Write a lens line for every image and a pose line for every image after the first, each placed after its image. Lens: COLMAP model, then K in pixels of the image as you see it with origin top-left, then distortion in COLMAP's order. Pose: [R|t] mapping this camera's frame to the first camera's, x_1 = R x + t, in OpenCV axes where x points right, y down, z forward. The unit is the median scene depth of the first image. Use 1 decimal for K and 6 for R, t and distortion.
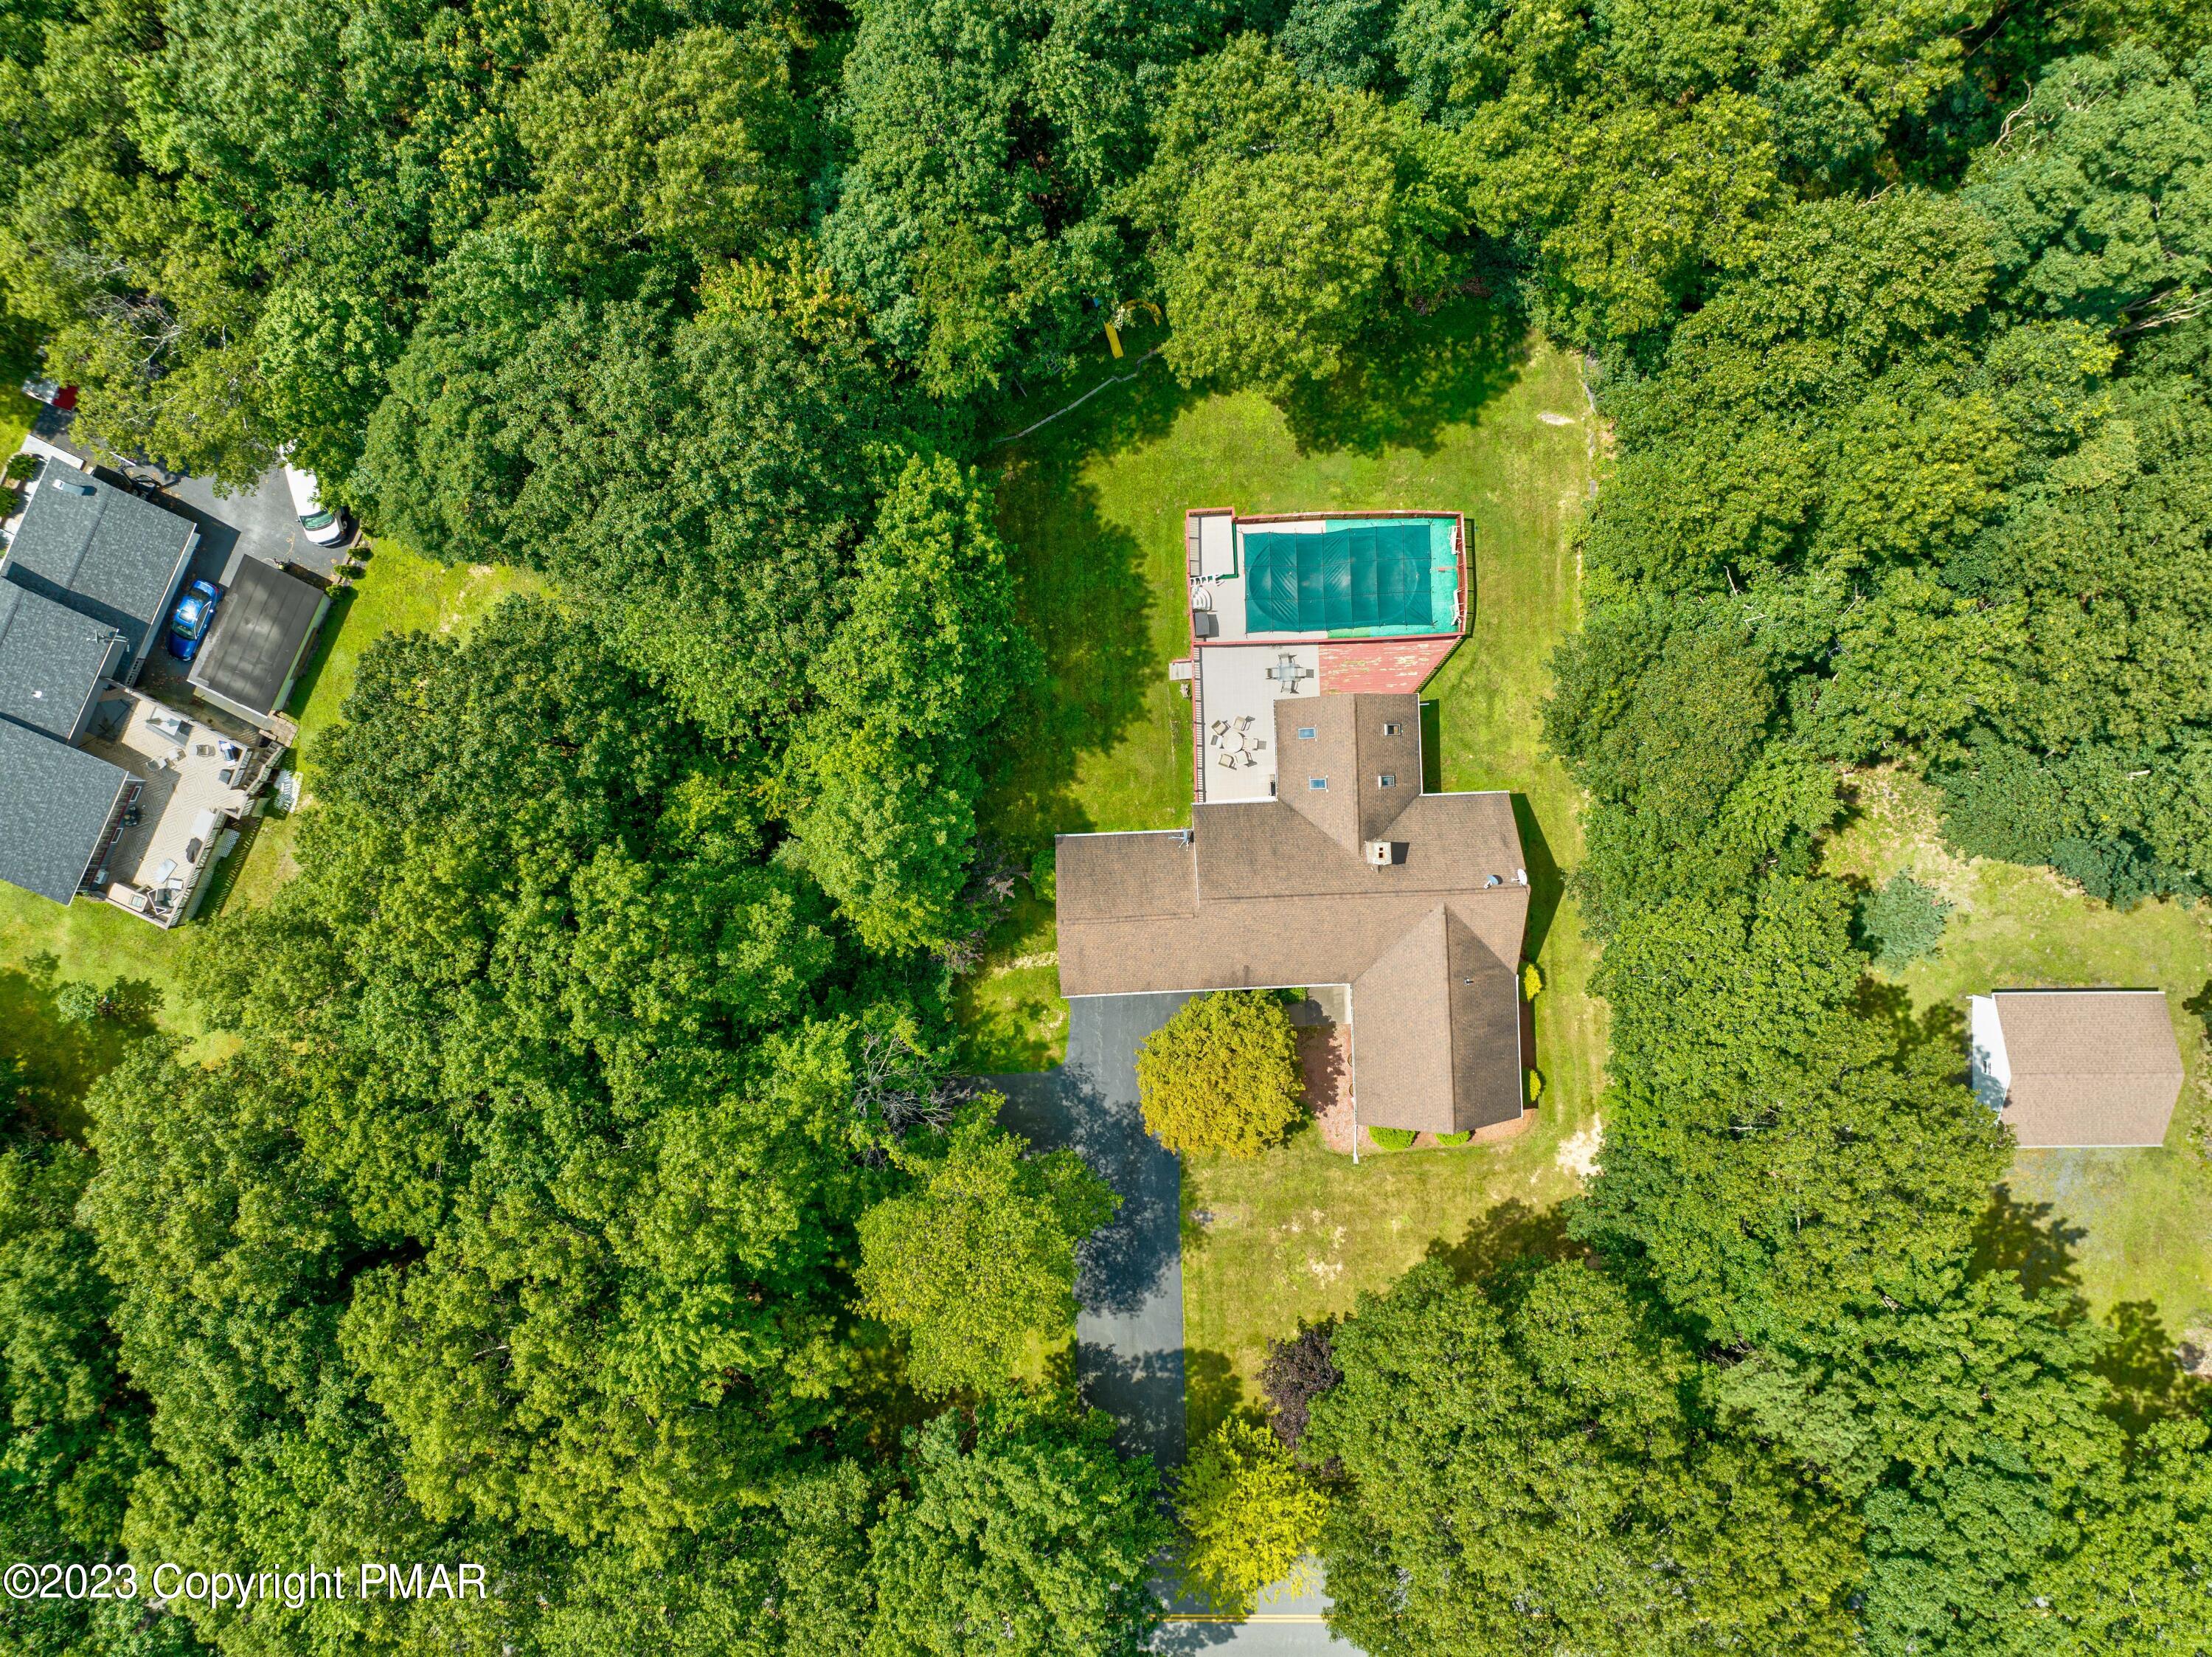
lens RADIAL K [[1554.5, 0, 1095.2], [0, 1554.5, 830.5], [0, 0, 1]] dist [-0.030970, -0.006242]
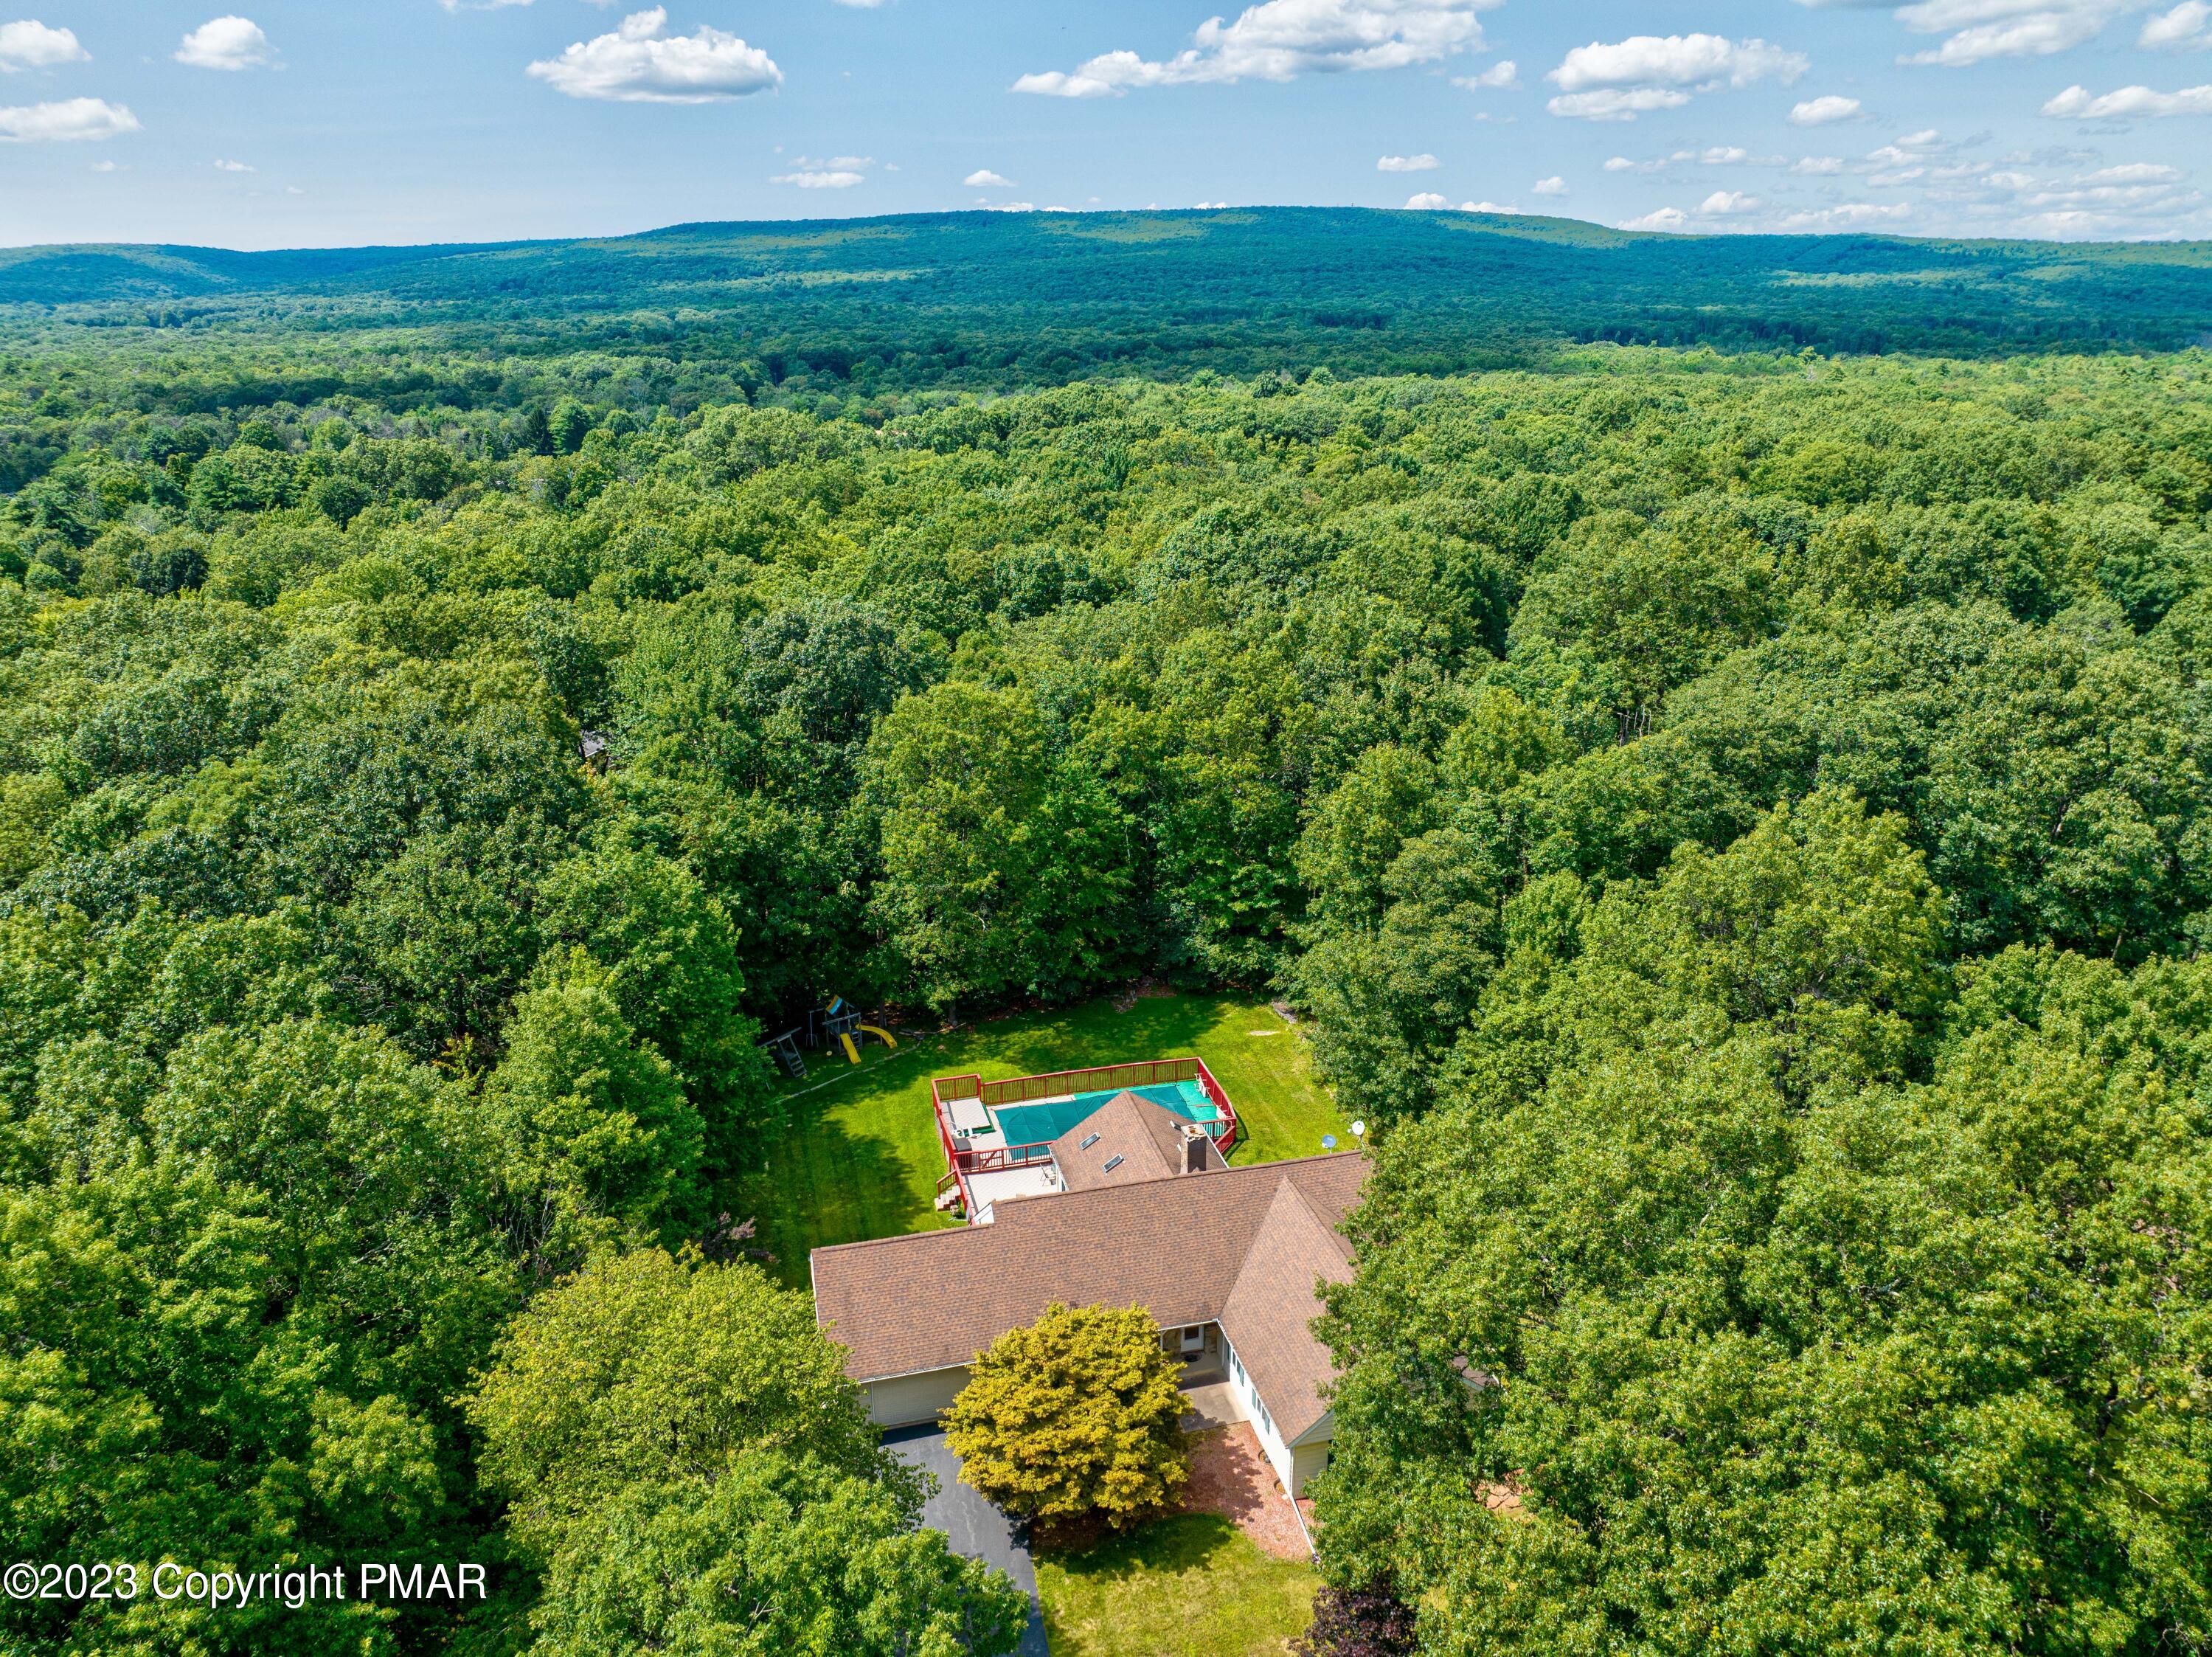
lens RADIAL K [[1554.5, 0, 1099.5], [0, 1554.5, 827.9], [0, 0, 1]] dist [-0.030970, -0.006242]
pose [[0.978444, -0.065836, 0.195737, -0.021199], [0.206416, 0.282891, -0.936678, 0.701774], [0.006295, 0.956890, 0.290383, 0.541812]]
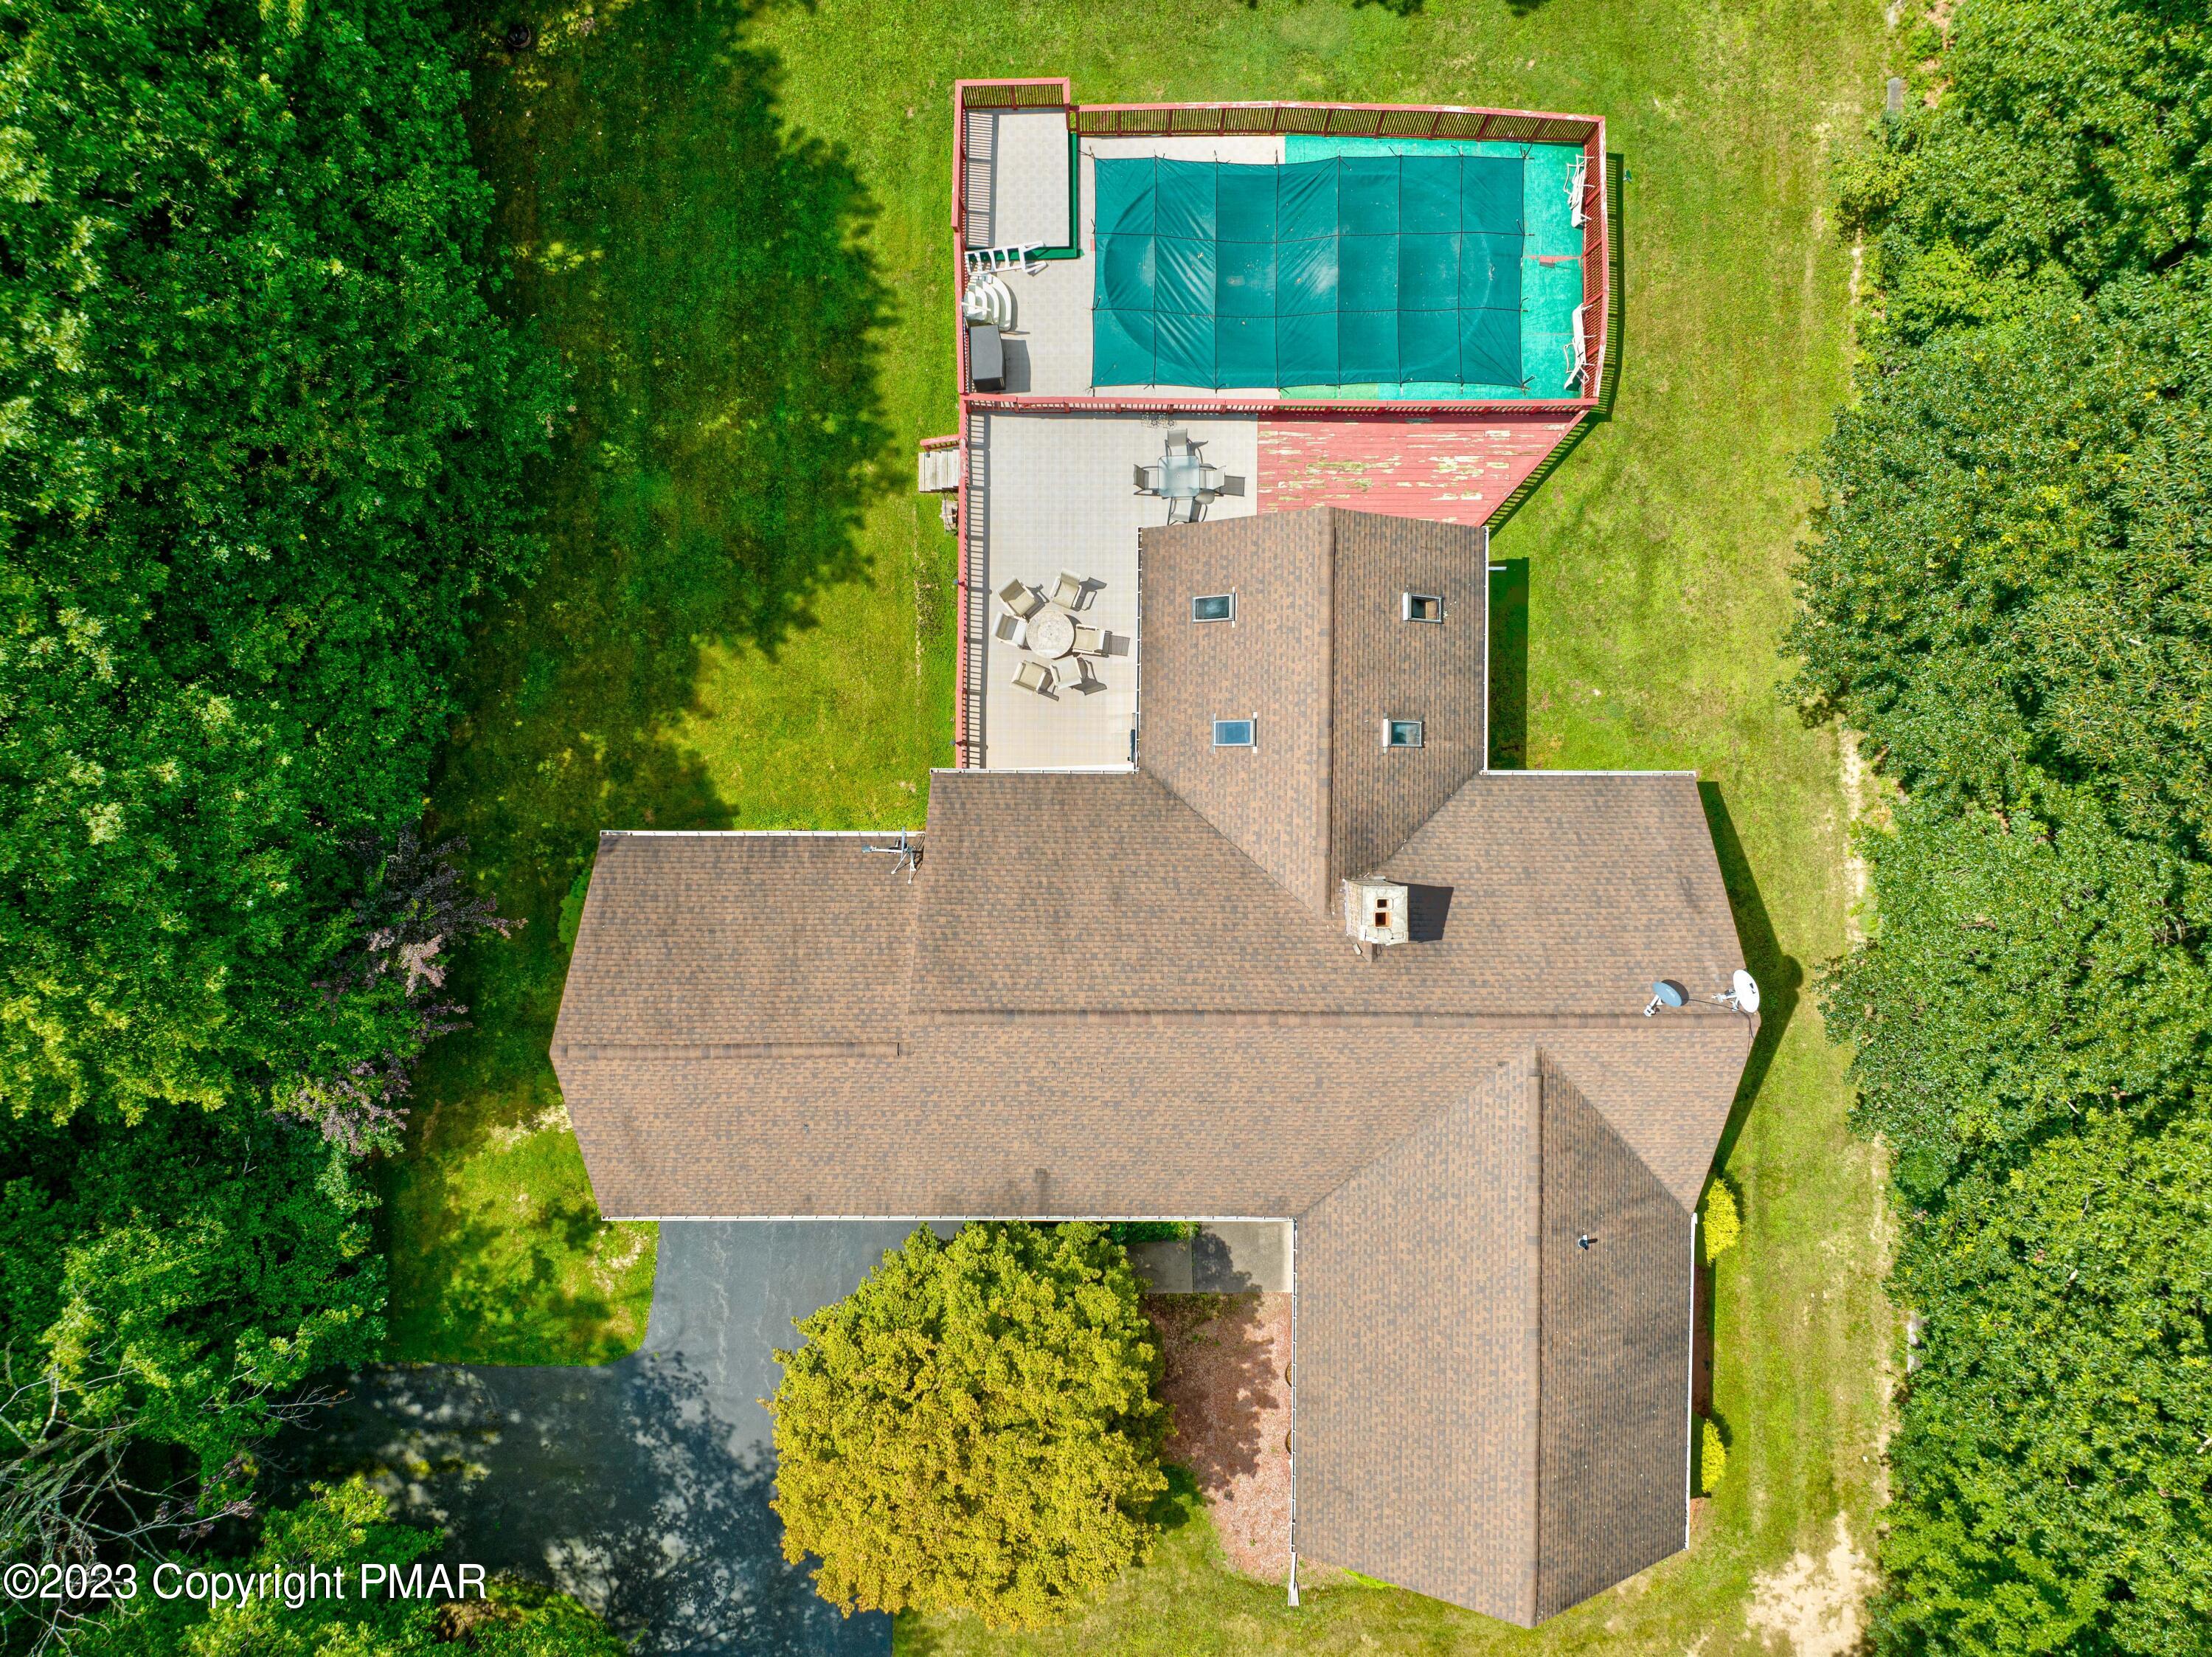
lens RADIAL K [[1554.5, 0, 1101.9], [0, 1554.5, 826.4], [0, 0, 1]] dist [-0.030970, -0.006242]
pose [[0.999060, 0.043169, 0.004003, 0.103764], [-0.043143, 0.999049, -0.006242, -0.001601], [-0.004268, 0.006063, 0.999973, 0.568597]]
